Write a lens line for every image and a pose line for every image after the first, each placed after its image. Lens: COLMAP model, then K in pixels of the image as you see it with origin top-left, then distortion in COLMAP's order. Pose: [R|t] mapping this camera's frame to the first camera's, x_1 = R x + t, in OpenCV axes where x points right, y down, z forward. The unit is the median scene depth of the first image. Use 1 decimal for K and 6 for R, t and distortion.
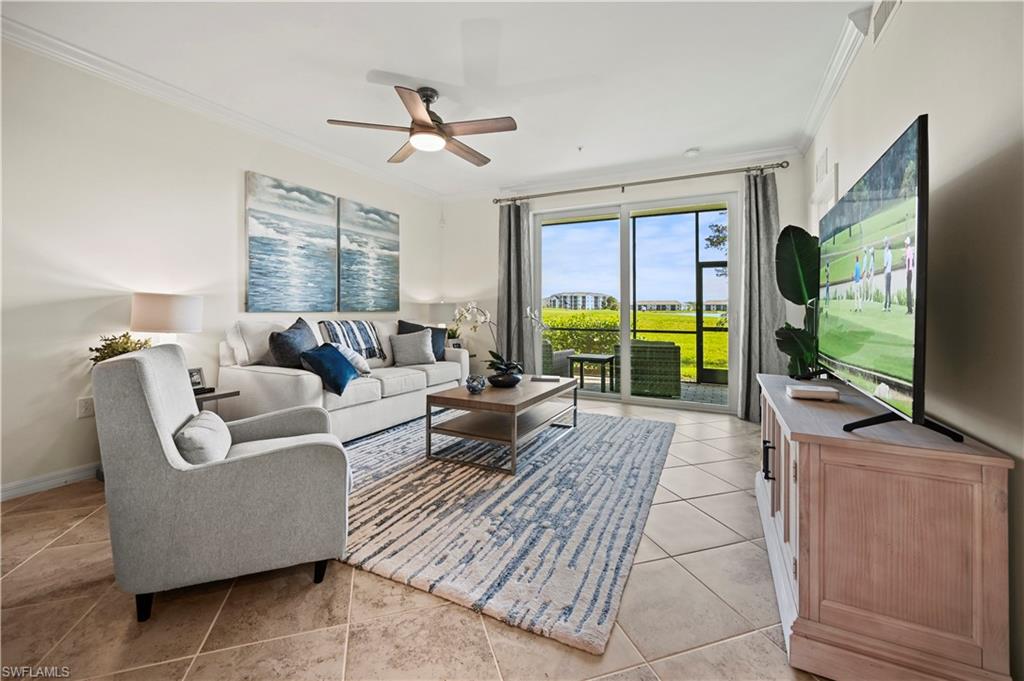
lens RADIAL K [[415.8, 0, 516.1], [0, 415.8, 301.6], [0, 0, 1]] dist [0.002352, -0.000416]
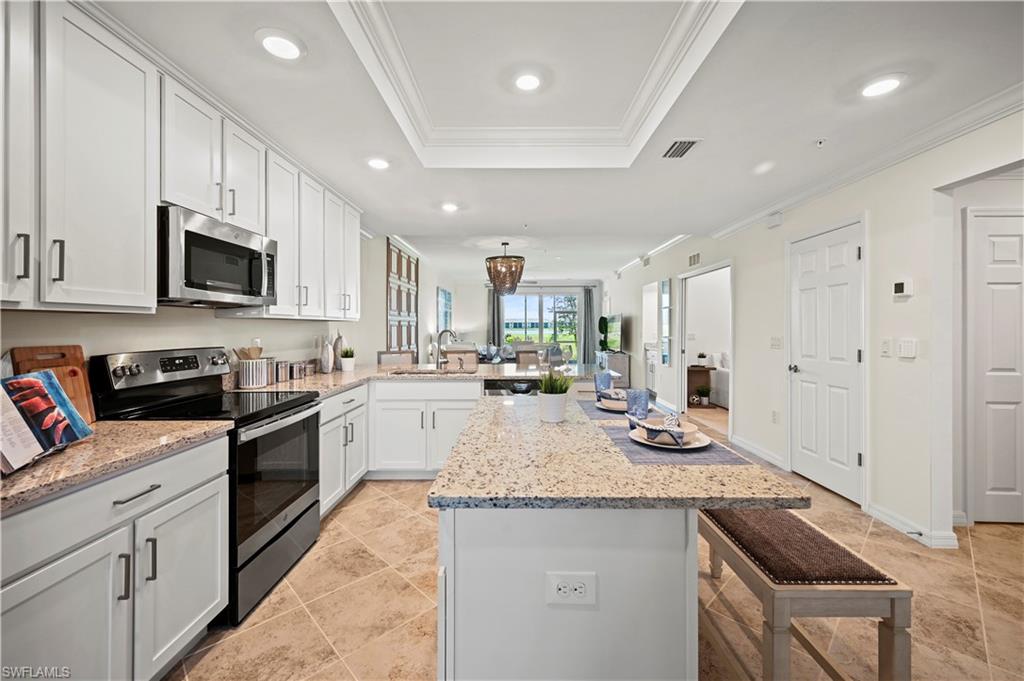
lens RADIAL K [[415.8, 0, 517.9], [0, 415.8, 328.3], [0, 0, 1]] dist [0.002352, -0.000416]
pose [[0.892484, -0.005570, 0.451045, -1.157609], [-0.004381, 0.999770, 0.021016, -0.081021], [-0.451058, -0.020733, 0.892254, -1.379008]]
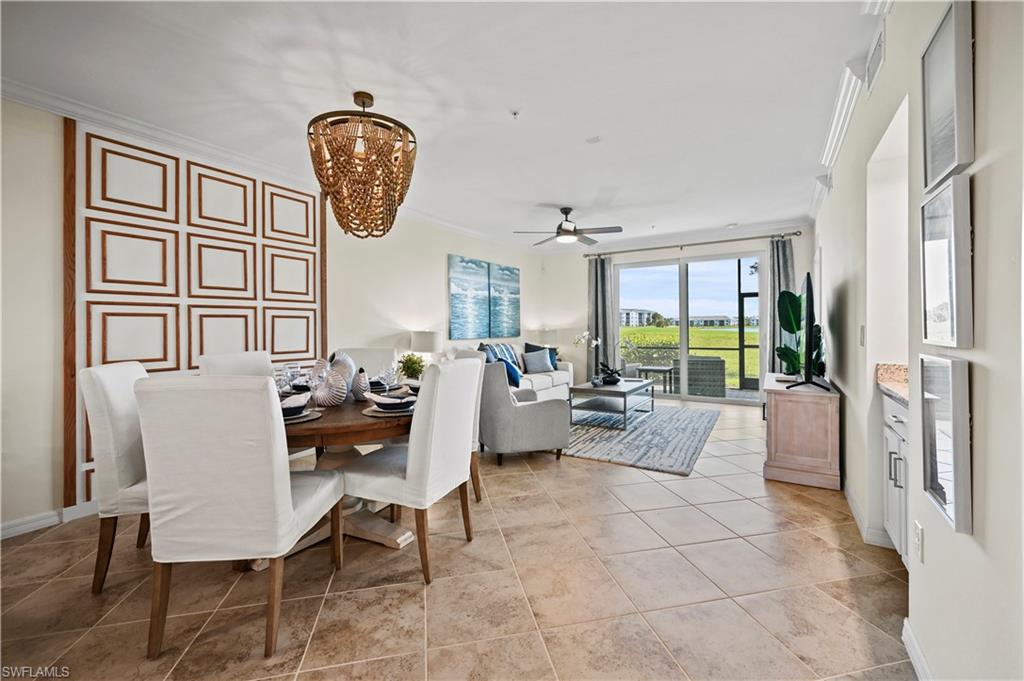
lens RADIAL K [[415.8, 0, 519.9], [0, 415.8, 329.8], [0, 0, 1]] dist [0.002352, -0.000416]
pose [[0.995800, -0.012860, -0.090648, -0.181672], [0.015154, 0.999581, 0.024664, -0.041828], [0.090293, -0.025934, 0.995578, -0.507615]]
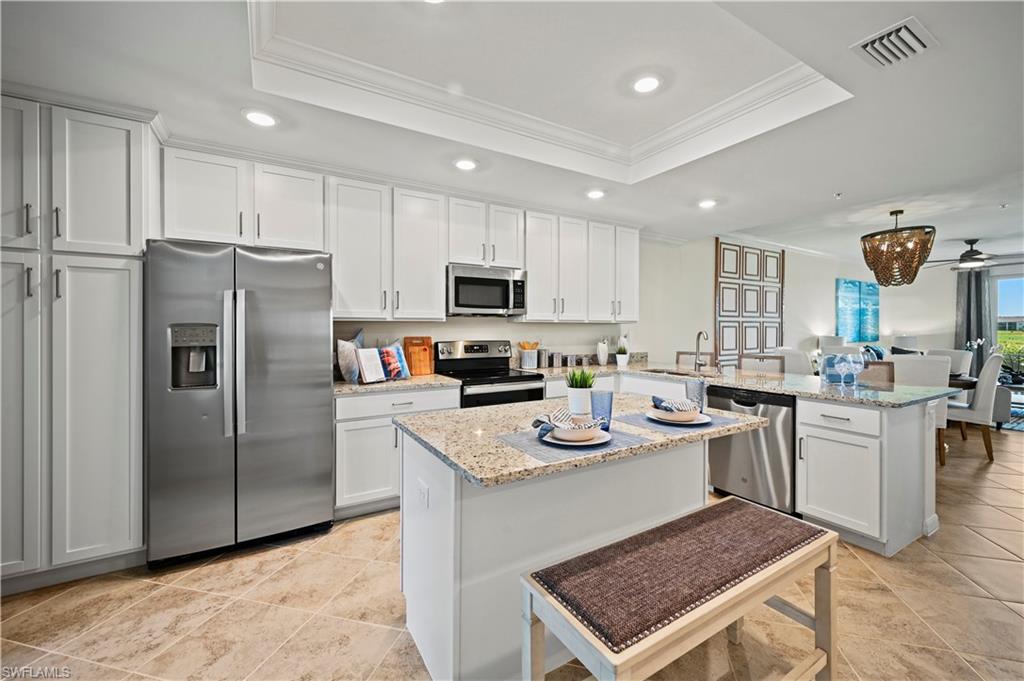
lens RADIAL K [[415.8, 0, 517.8], [0, 415.8, 334.8], [0, 0, 1]] dist [0.002352, -0.000416]
pose [[0.845980, 0.004531, -0.533195, -0.739291], [0.012376, 0.999528, 0.028130, -0.080429], [0.533070, -0.030396, 0.845525, -1.455504]]
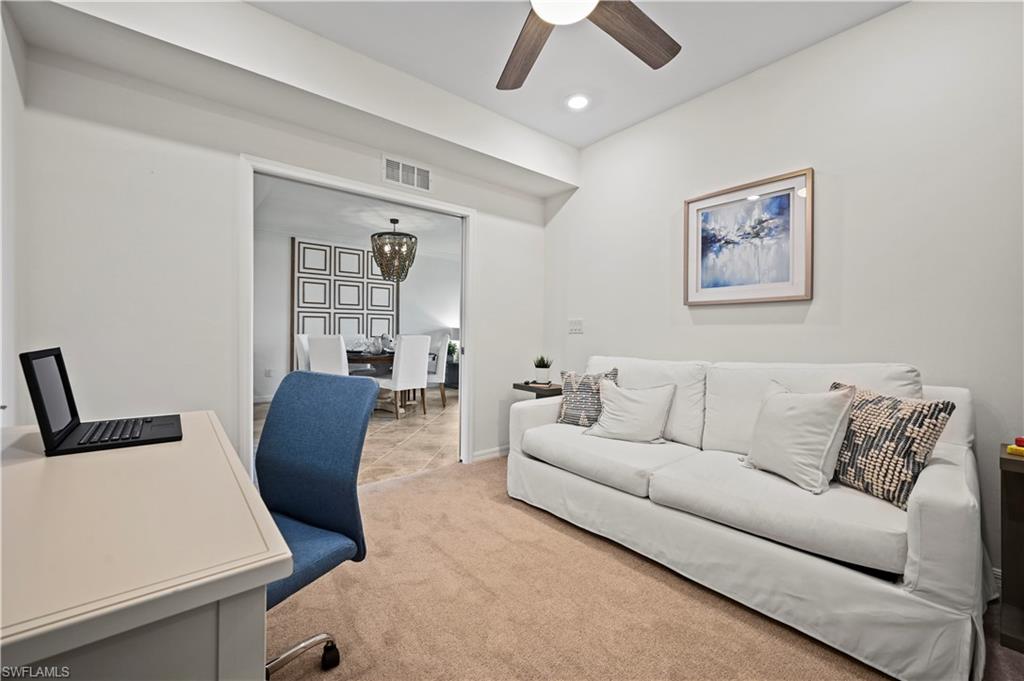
lens RADIAL K [[415.8, 0, 517.3], [0, 415.8, 336.9], [0, 0, 1]] dist [0.002352, -0.000416]
pose [[0.917210, -0.002671, -0.398395, 0.481514], [0.010471, 0.999794, 0.017405, -0.001421], [0.398266, -0.020135, 0.917049, -1.039420]]
